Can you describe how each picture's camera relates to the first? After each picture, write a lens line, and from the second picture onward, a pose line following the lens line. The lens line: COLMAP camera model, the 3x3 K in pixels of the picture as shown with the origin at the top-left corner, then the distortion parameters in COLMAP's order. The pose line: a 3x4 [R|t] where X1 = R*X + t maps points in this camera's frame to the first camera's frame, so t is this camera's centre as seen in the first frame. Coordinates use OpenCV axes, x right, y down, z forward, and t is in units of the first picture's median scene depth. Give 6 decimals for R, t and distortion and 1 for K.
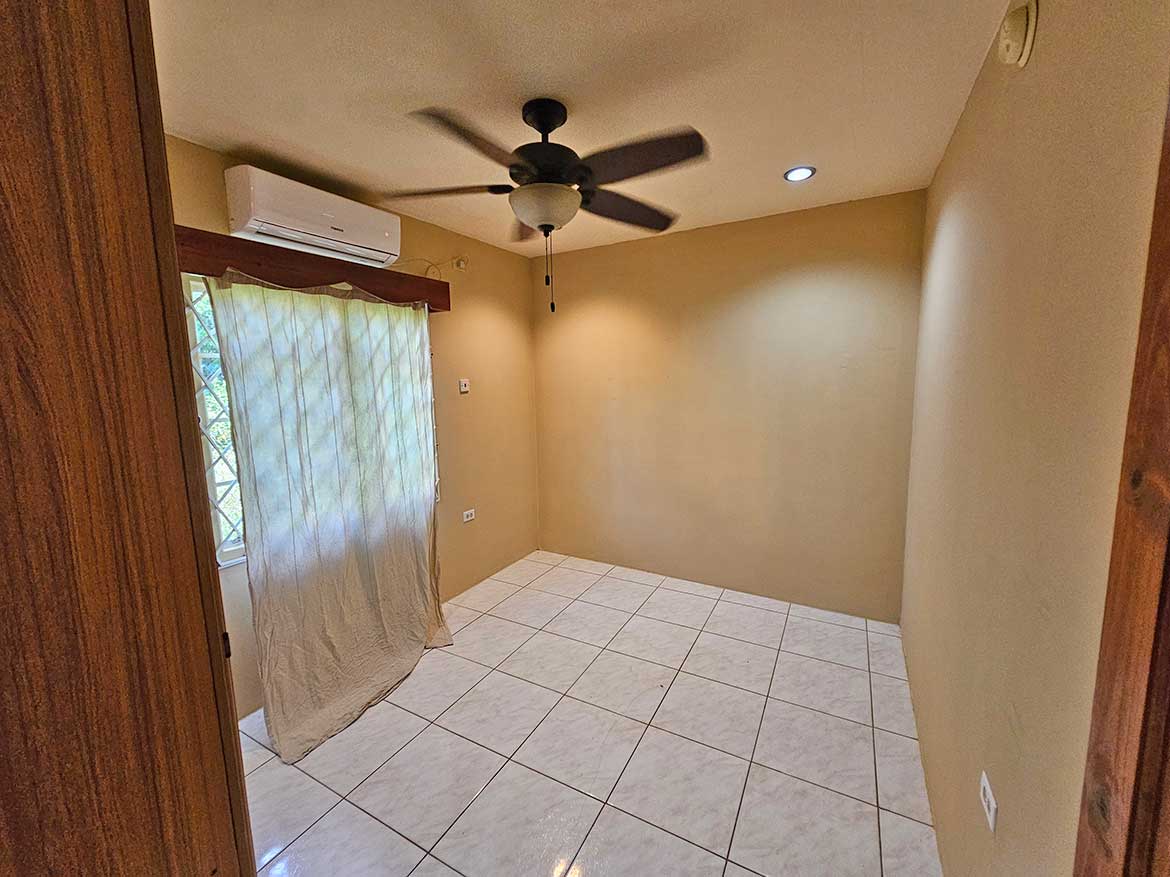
lens RADIAL K [[487.8, 0, 585.0], [0, 487.8, 438.5], [0, 0, 1]] dist [-0.000970, -0.000221]
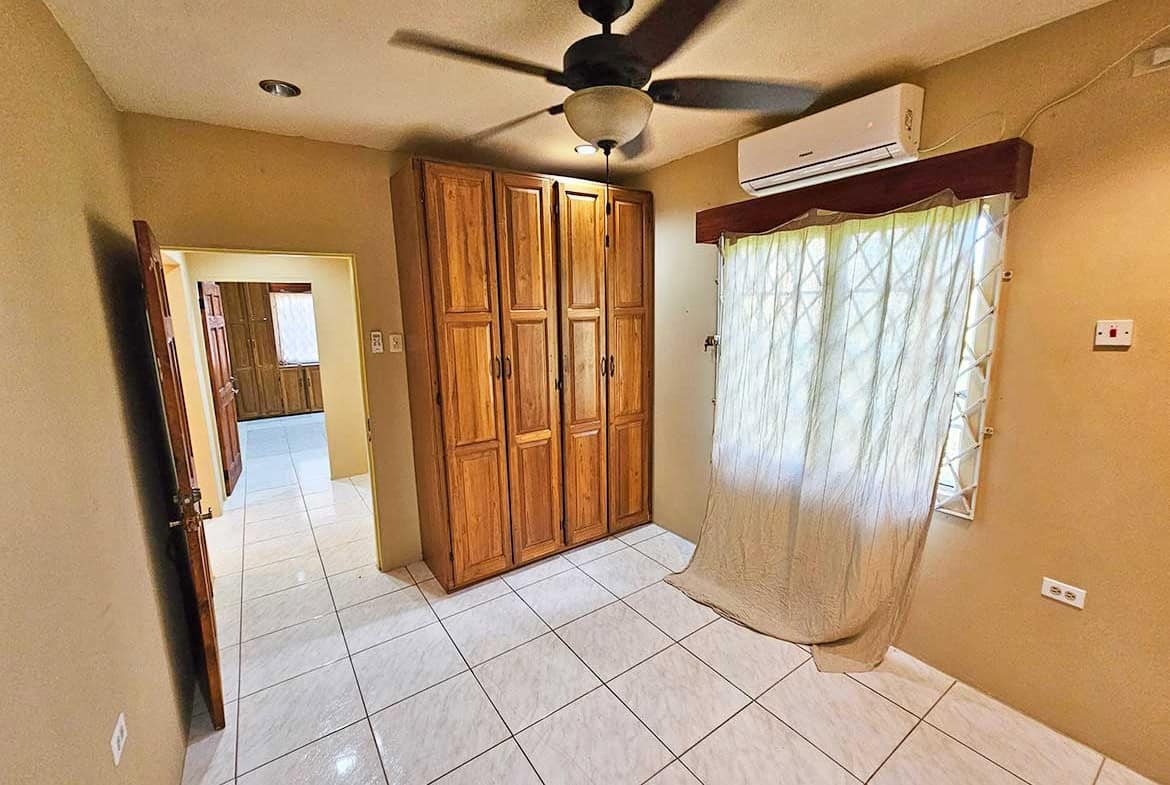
lens RADIAL K [[488.1, 0, 585.0], [0, 488.1, 392.5], [0, 0, 1]] dist [-0.006386, 0.005129]
pose [[-0.454520, 0.178936, -0.872579, 0.494623], [-0.085732, 0.966279, 0.242808, -0.154315], [0.886601, 0.185169, -0.423853, 0.949084]]
